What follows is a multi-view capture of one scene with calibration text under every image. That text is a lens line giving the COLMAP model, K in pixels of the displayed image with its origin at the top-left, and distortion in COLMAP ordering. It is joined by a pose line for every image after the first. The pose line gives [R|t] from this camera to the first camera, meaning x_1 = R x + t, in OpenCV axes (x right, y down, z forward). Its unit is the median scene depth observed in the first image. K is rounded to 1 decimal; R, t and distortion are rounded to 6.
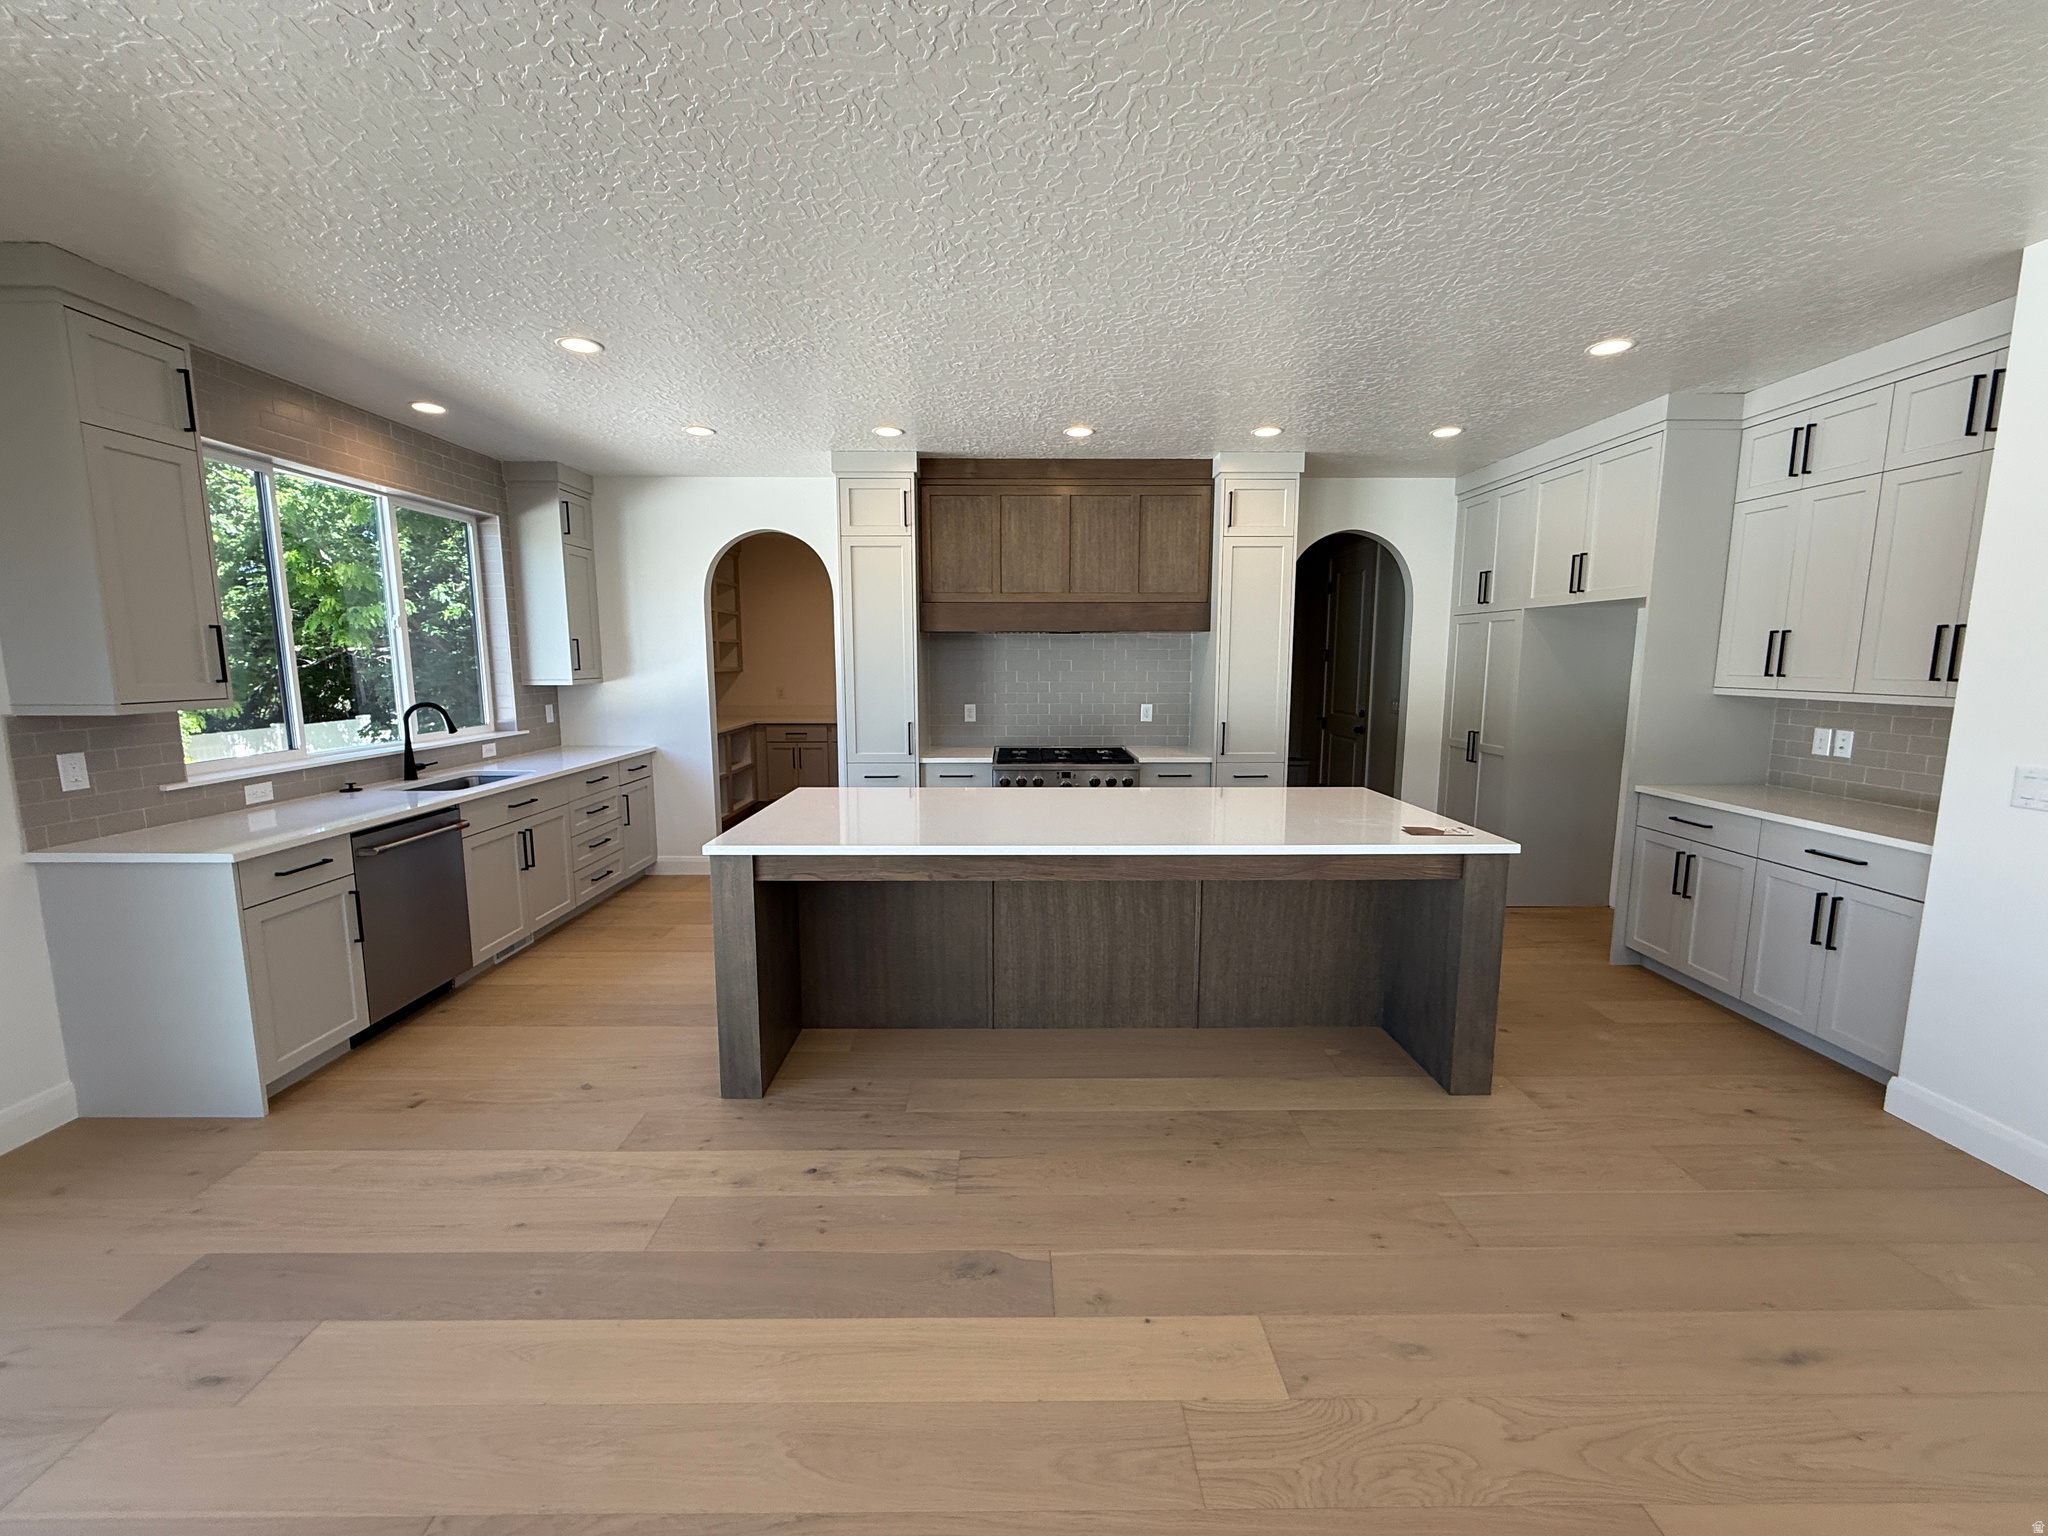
lens RADIAL K [[816.5, 0, 1018.4], [0, 816.5, 767.0], [0, 0, 1]] dist [-0.001069, -0.000174]
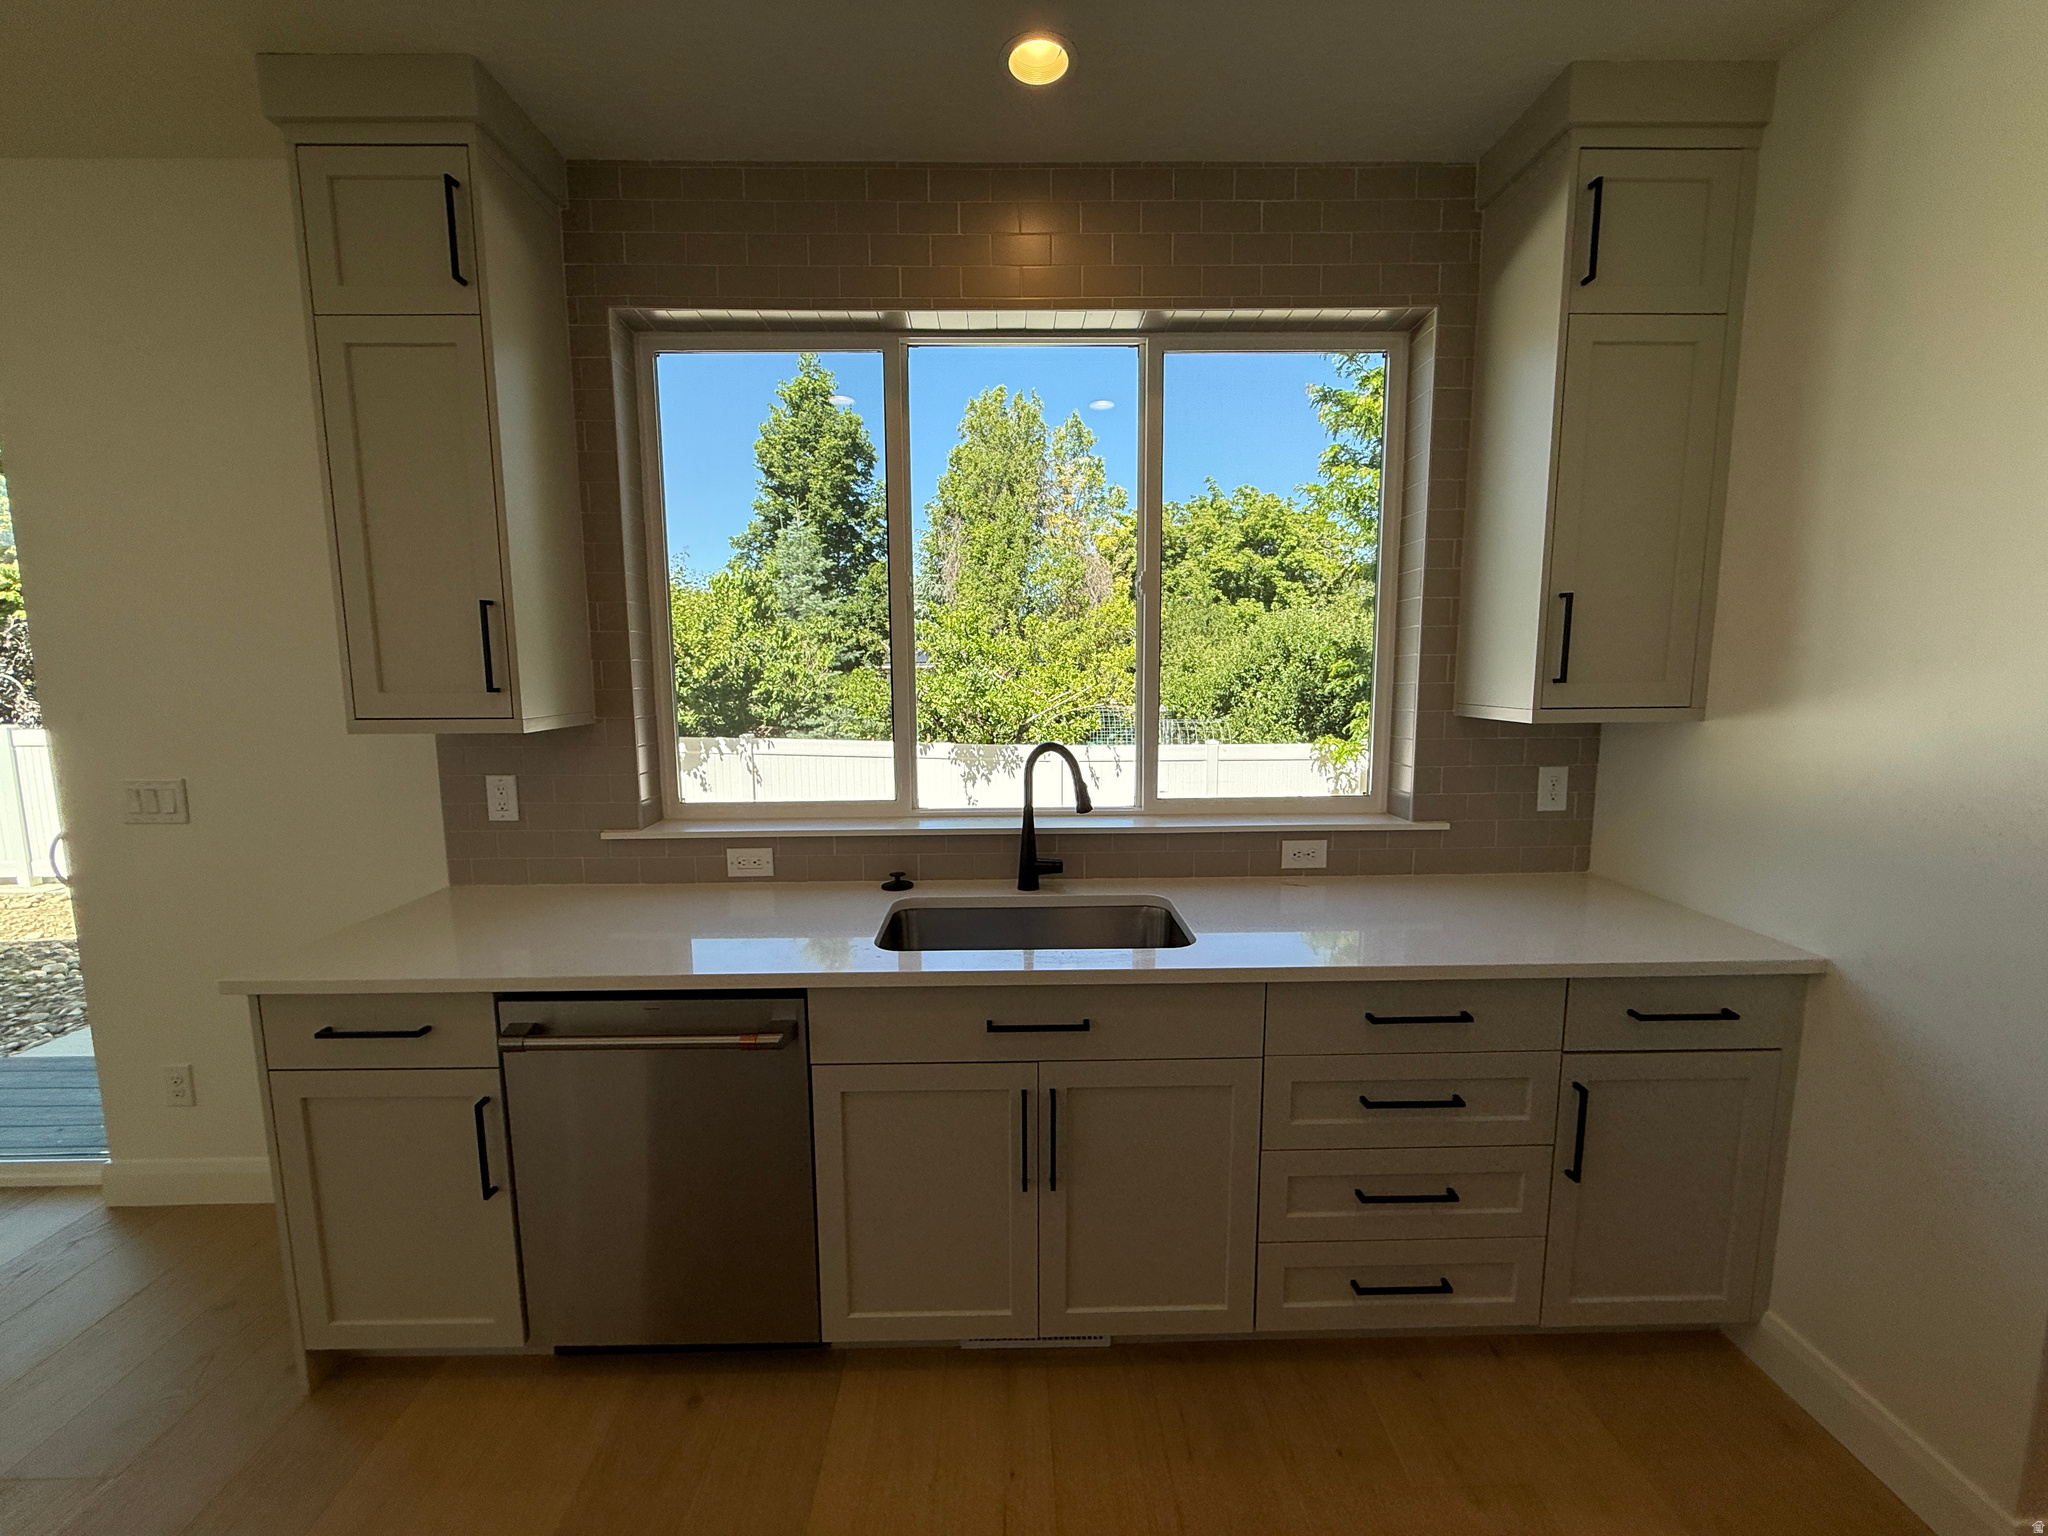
lens RADIAL K [[816.5, 0, 1018.4], [0, 816.5, 767.0], [0, 0, 1]] dist [-0.001069, -0.000174]
pose [[0.021420, 0.121734, -0.992332, -0.228800], [-0.129330, 0.984557, 0.117988, -0.111823], [0.991370, 0.125811, 0.036833, 0.905421]]
